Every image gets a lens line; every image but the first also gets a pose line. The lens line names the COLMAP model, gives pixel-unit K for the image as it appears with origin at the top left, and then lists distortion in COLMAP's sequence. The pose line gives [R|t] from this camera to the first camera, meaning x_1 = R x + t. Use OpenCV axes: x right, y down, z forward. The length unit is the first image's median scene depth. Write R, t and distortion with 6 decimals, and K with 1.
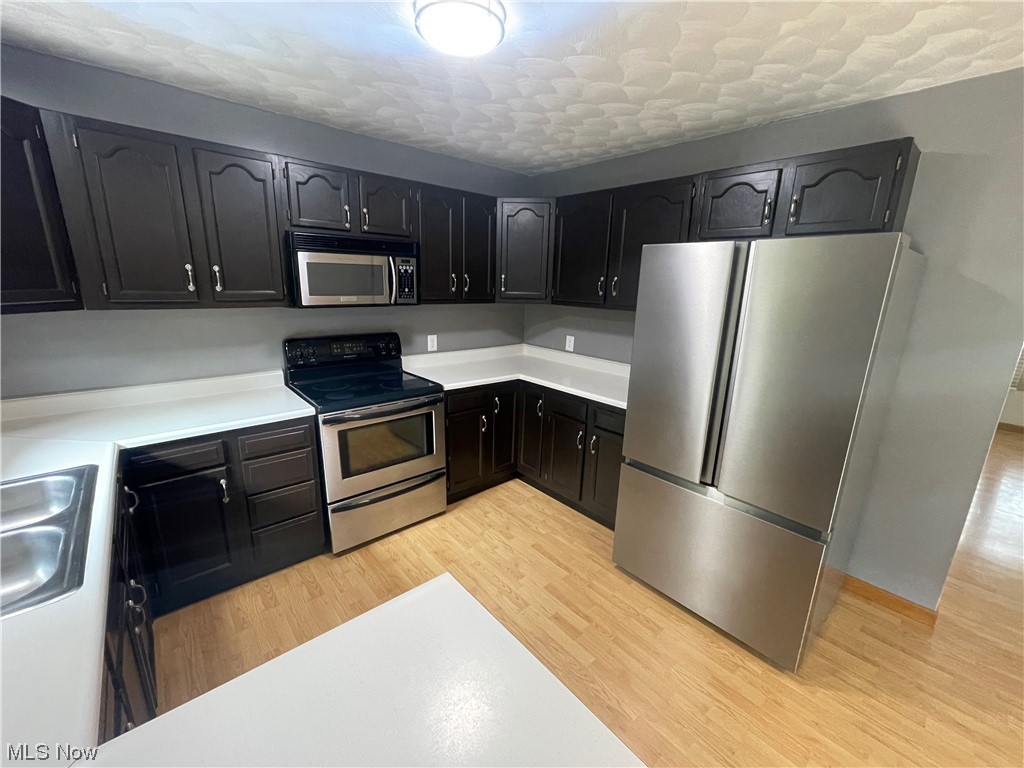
lens RADIAL K [[414.7, 0, 512.0], [0, 414.7, 384.0], [0, 0, 1]] dist [-0.006980, 0.000222]
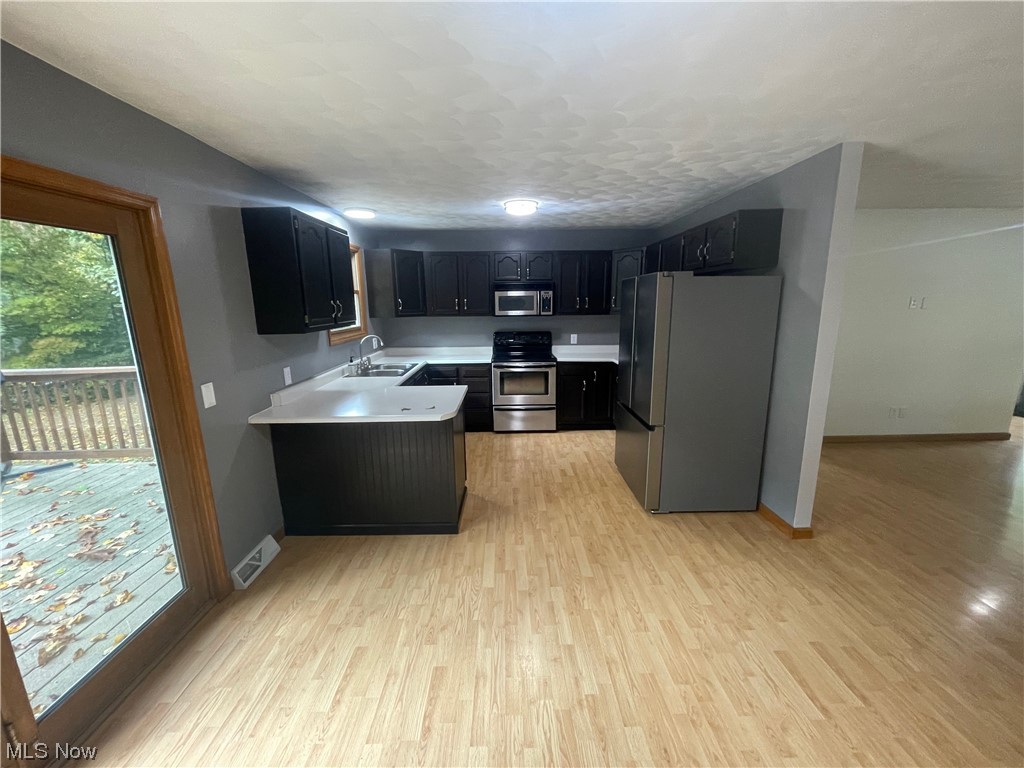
lens RADIAL K [[415.3, 0, 512.0], [0, 415.3, 384.0], [0, 0, 1]] dist [-0.000403, 0.000471]
pose [[0.760894, 0.091343, -0.642415, 0.899079], [-0.127156, 0.991836, -0.009581, 0.163711], [0.636295, 0.088977, 0.766297, -0.543038]]
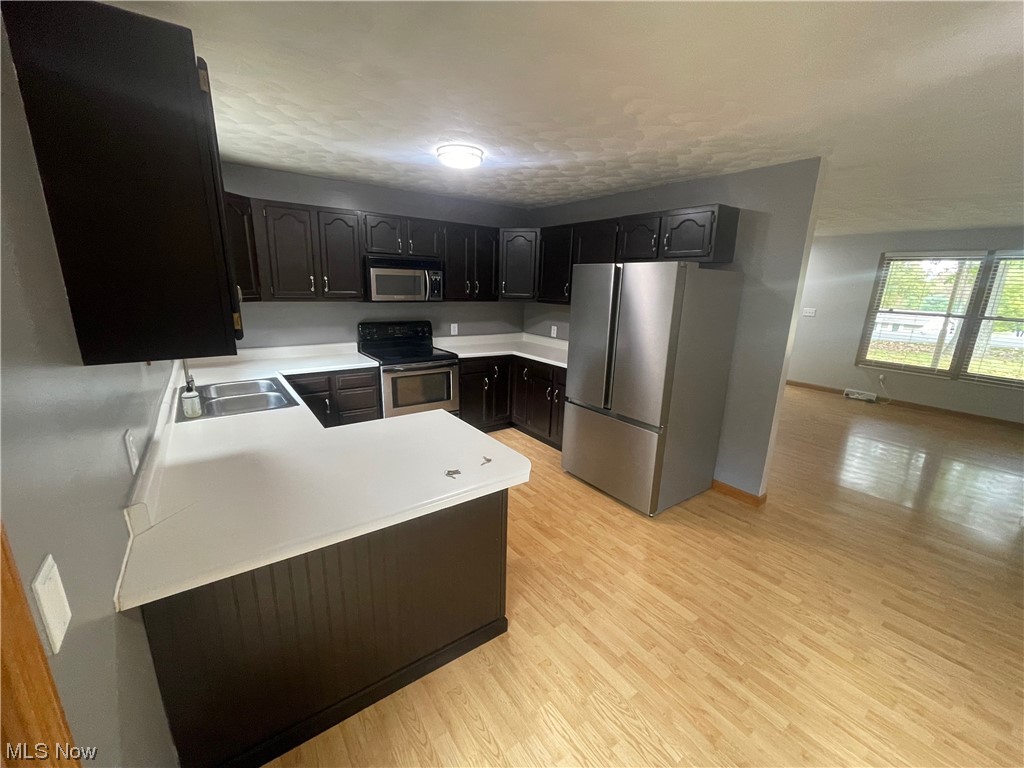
lens RADIAL K [[415.3, 0, 512.0], [0, 415.3, 384.0], [0, 0, 1]] dist [-0.000403, 0.000471]
pose [[0.995797, 0.021901, -0.088933, 0.173073], [-0.022877, 0.999688, -0.009980, 0.125229], [0.088687, 0.011972, 0.995988, -0.510012]]
